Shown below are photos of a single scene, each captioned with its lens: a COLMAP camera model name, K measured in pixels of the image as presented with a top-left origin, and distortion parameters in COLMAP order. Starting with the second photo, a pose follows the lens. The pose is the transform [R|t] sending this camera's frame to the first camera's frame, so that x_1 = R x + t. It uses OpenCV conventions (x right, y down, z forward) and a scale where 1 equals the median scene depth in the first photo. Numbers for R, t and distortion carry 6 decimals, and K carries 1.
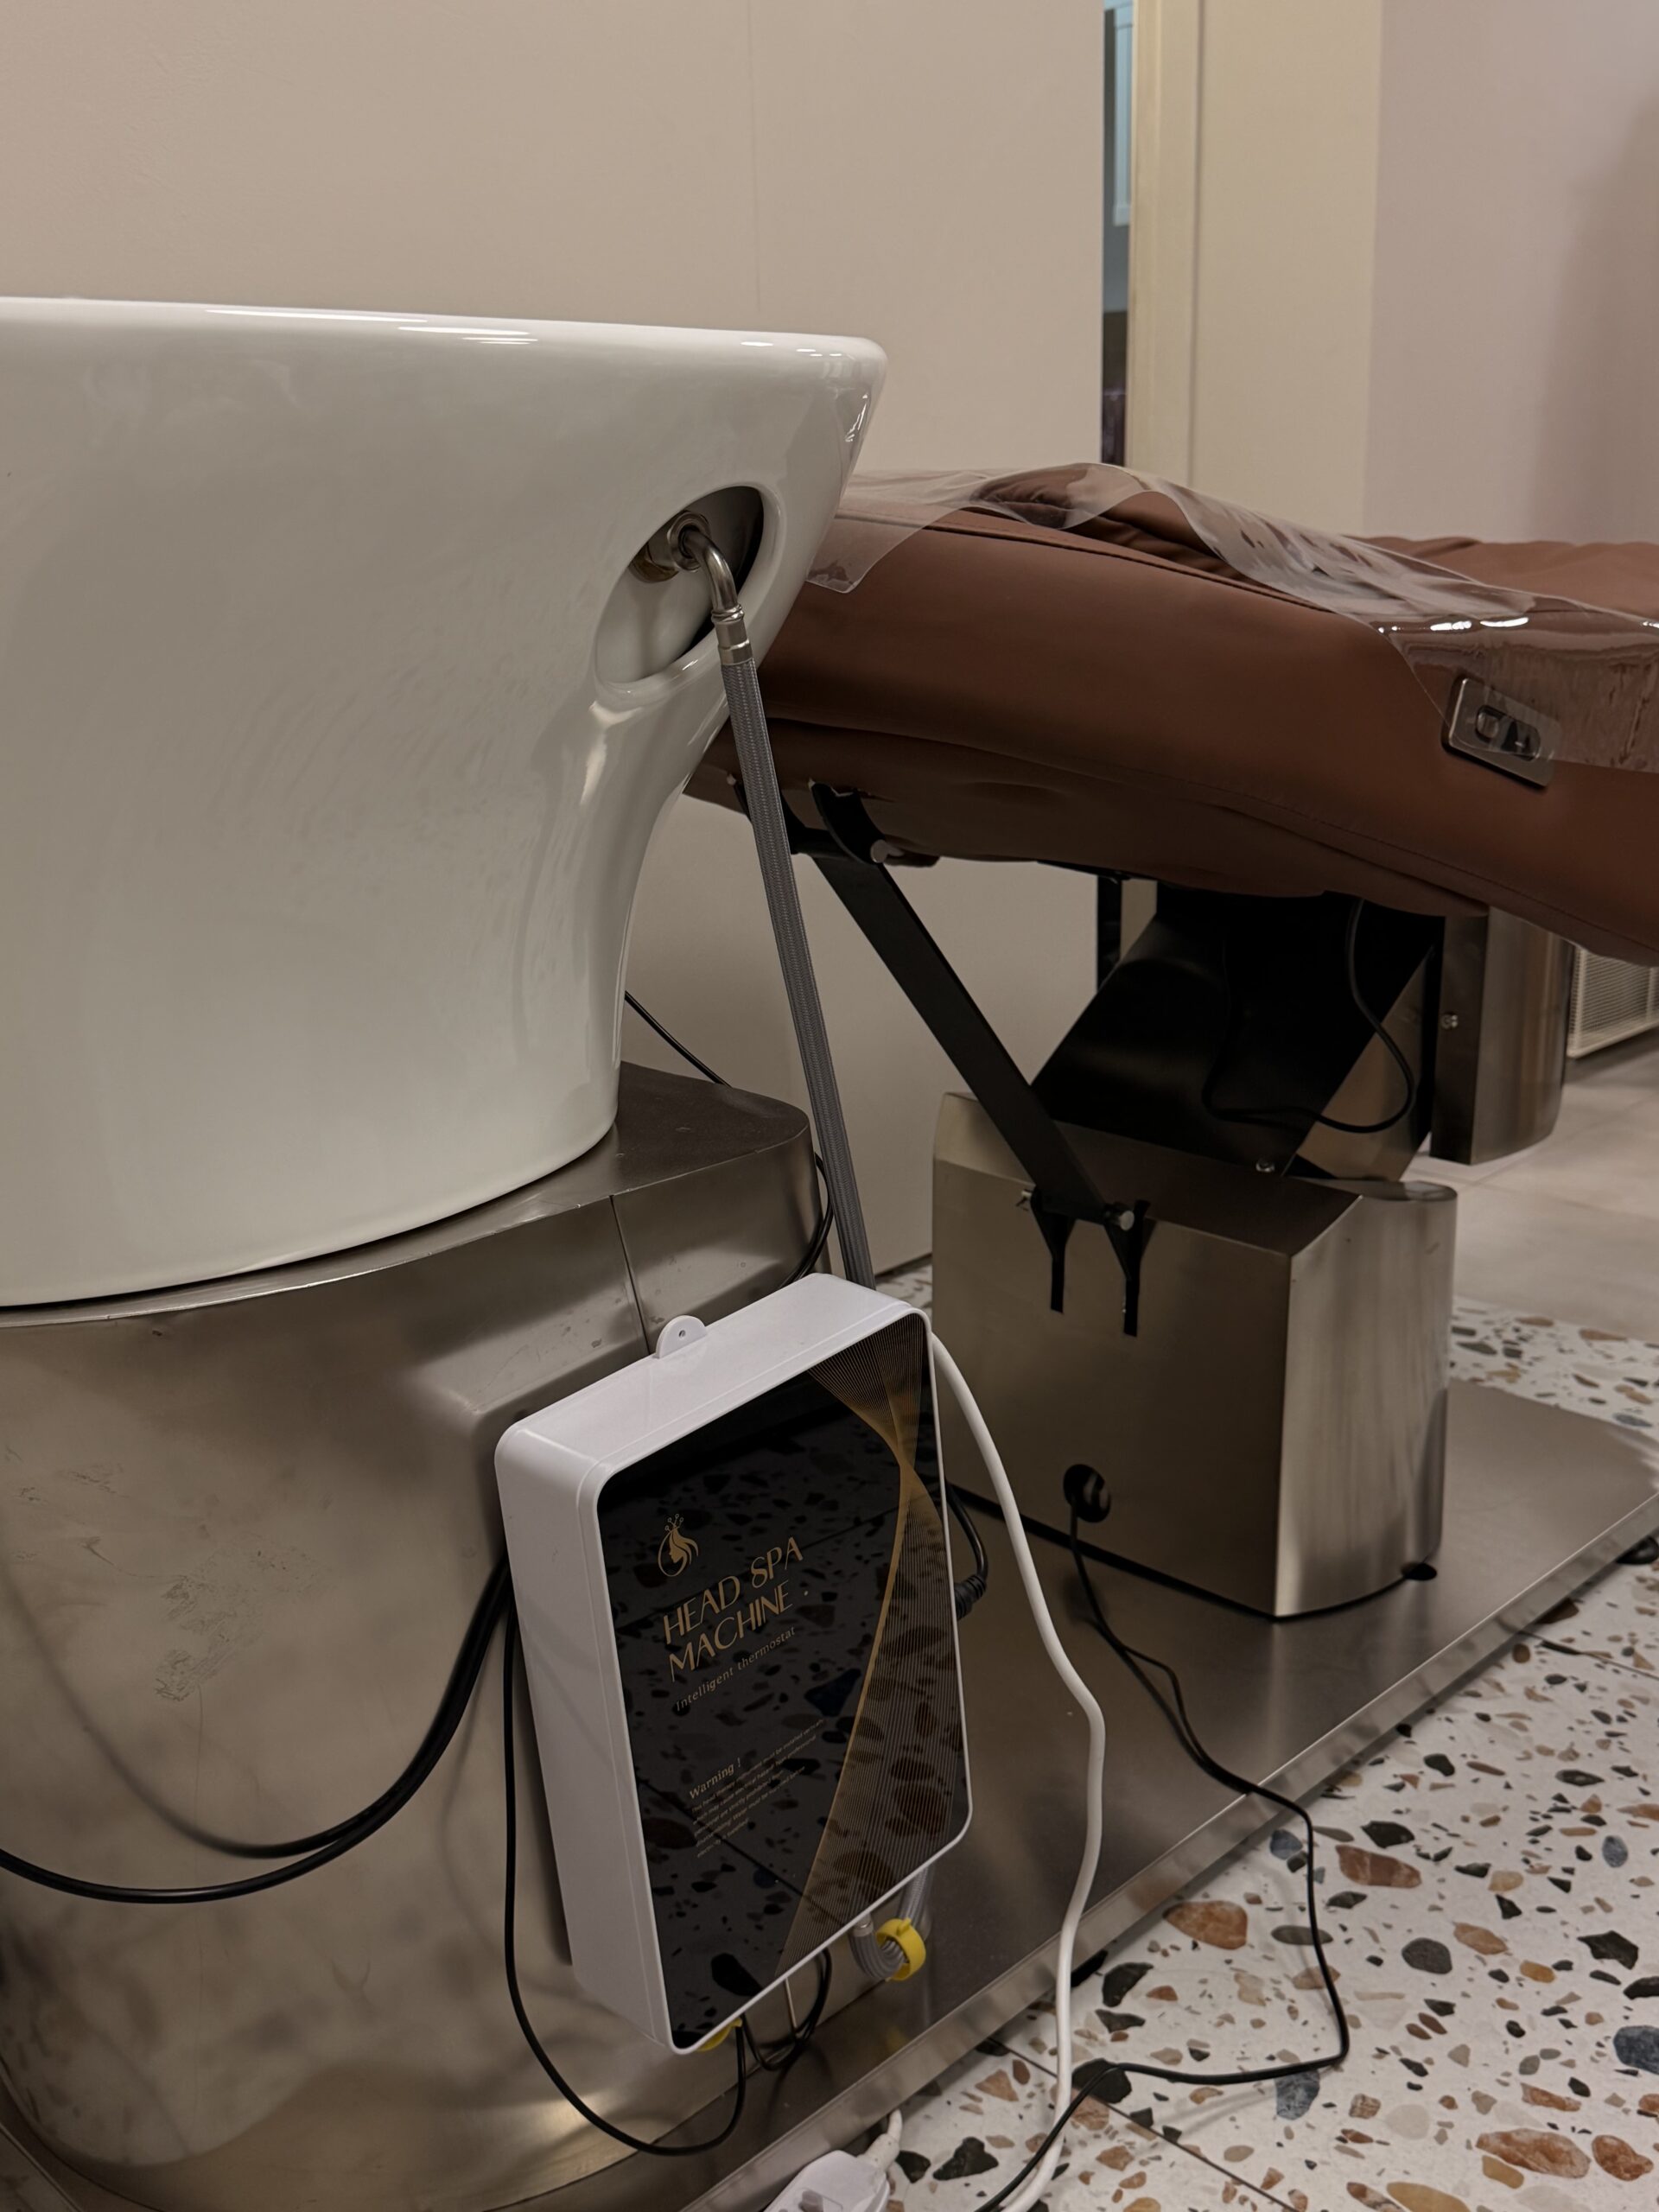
lens RADIAL K [[2184.0, 0, 829.5], [0, 2184.0, 1106.0], [0, 0, 1]] dist [0.190854, -0.427905]
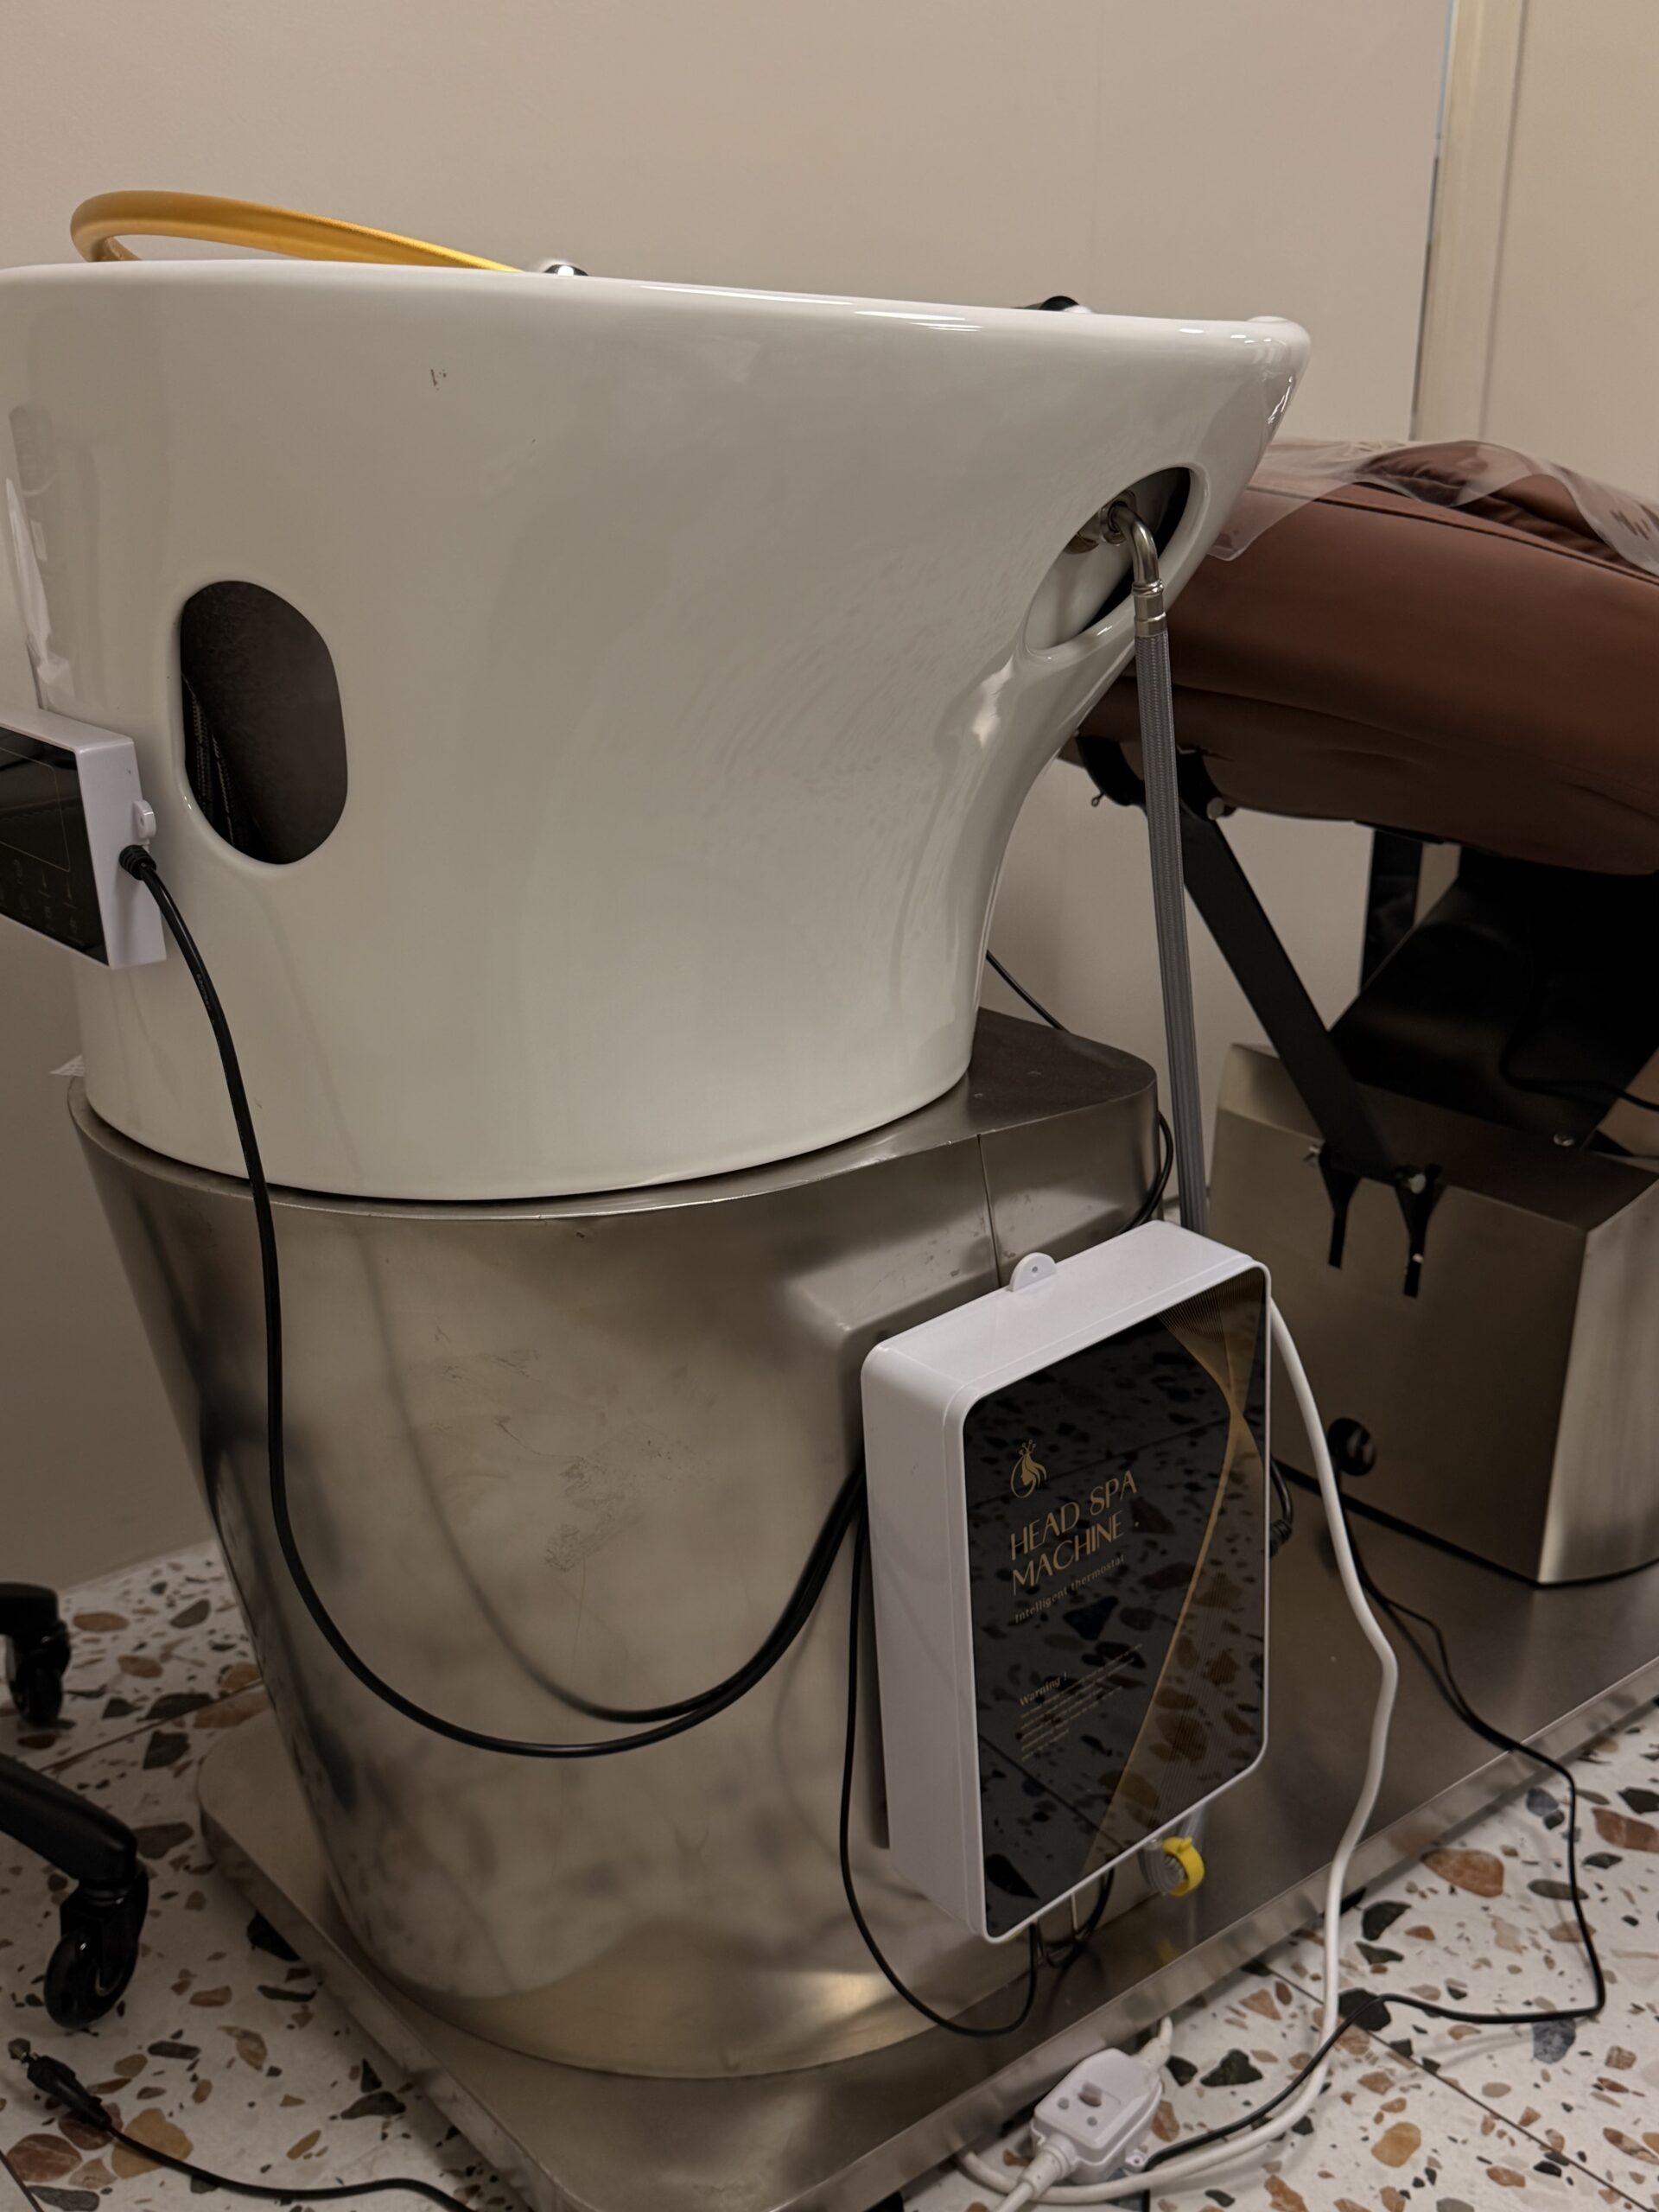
lens RADIAL K [[2197.0, 0, 841.4], [0, 2197.0, 1097.0], [0, 0, 1]] dist [0.150143, -0.305546]
pose [[0.994981, 0.066961, -0.074354, -0.070883], [-0.064491, 0.997299, 0.035149, -0.007862], [0.076507, -0.030177, 0.996612, -0.045044]]
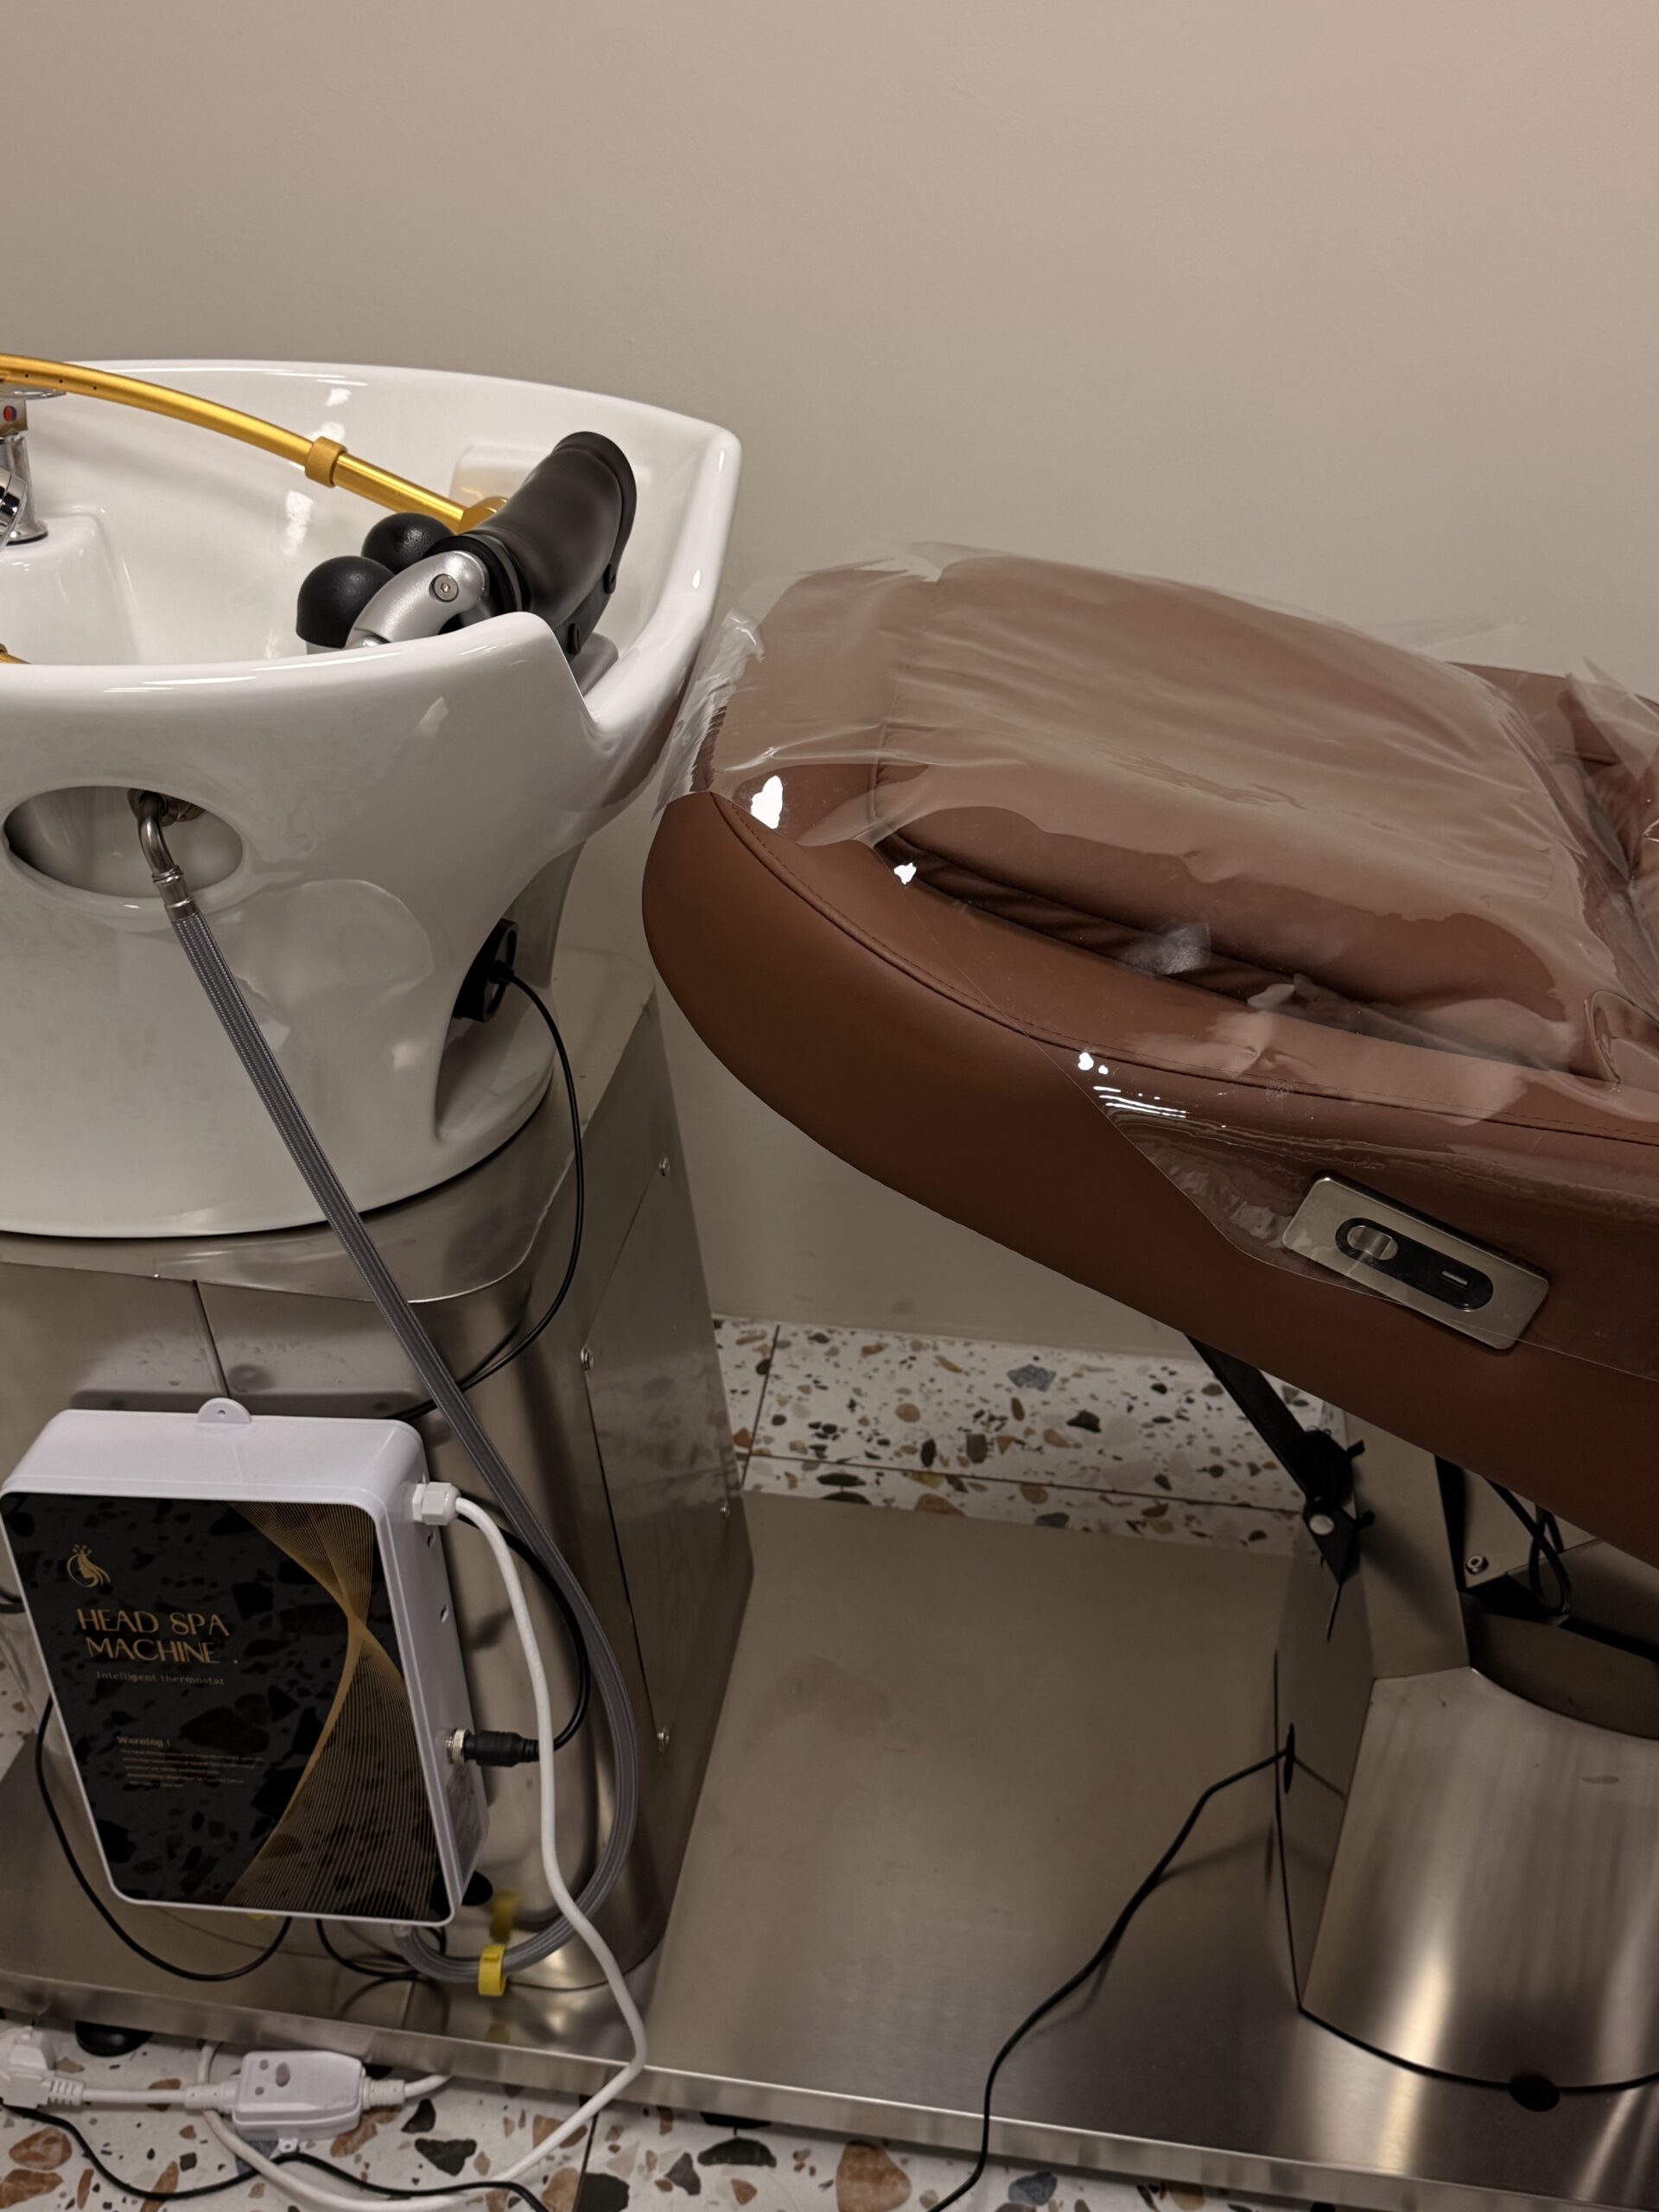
lens RADIAL K [[2243.0, 0, 829.5], [0, 2243.0, 1106.0], [0, 0, 1]] dist [0.012891, 0.003954]
pose [[0.592642, 0.423397, -0.685208, 0.708136], [-0.263795, 0.905808, 0.331549, -0.425090], [0.761044, -0.015736, 0.648510, 0.395854]]
